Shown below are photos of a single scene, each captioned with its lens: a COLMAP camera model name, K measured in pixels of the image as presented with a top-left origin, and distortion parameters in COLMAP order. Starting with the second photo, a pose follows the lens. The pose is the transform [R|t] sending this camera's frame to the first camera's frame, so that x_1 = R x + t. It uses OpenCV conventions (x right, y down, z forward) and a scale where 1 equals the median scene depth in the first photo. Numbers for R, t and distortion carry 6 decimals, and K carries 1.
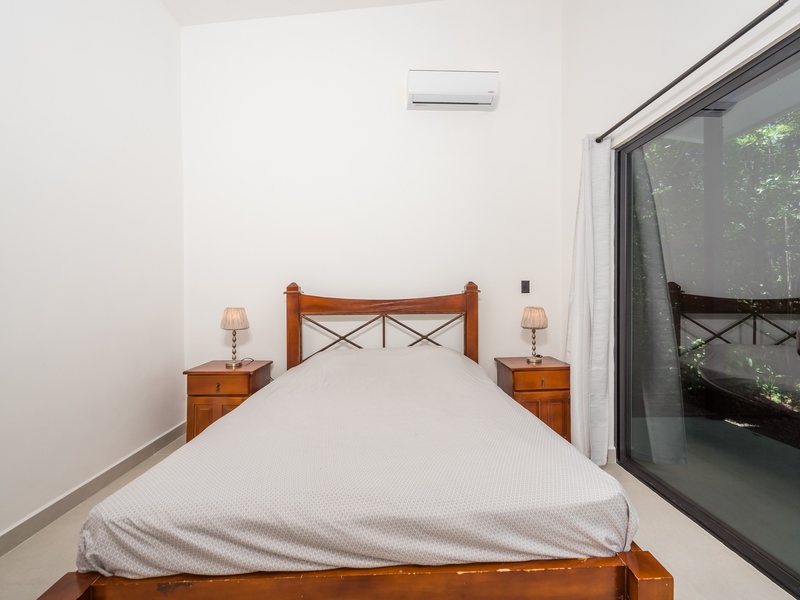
lens RADIAL K [[355.4, 0, 407.3], [0, 355.4, 300.7], [0, 0, 1]] dist [-0.000415, -0.001232]
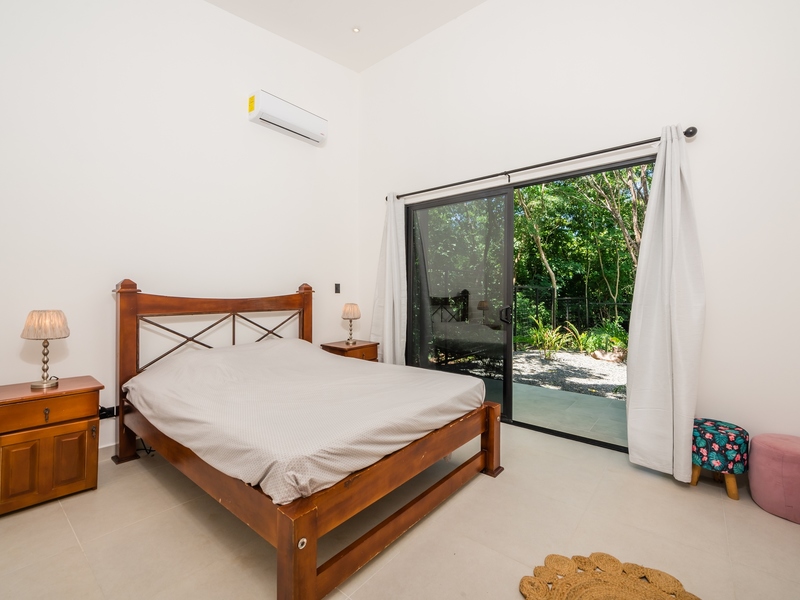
lens RADIAL K [[355.4, 0, 407.3], [0, 355.4, 300.7], [0, 0, 1]] dist [-0.000415, -0.001232]
pose [[0.667757, -0.009057, 0.744324, -0.503617], [0.005646, 0.999959, 0.007102, -0.001793], [-0.744358, -0.000541, 0.667781, -0.072312]]
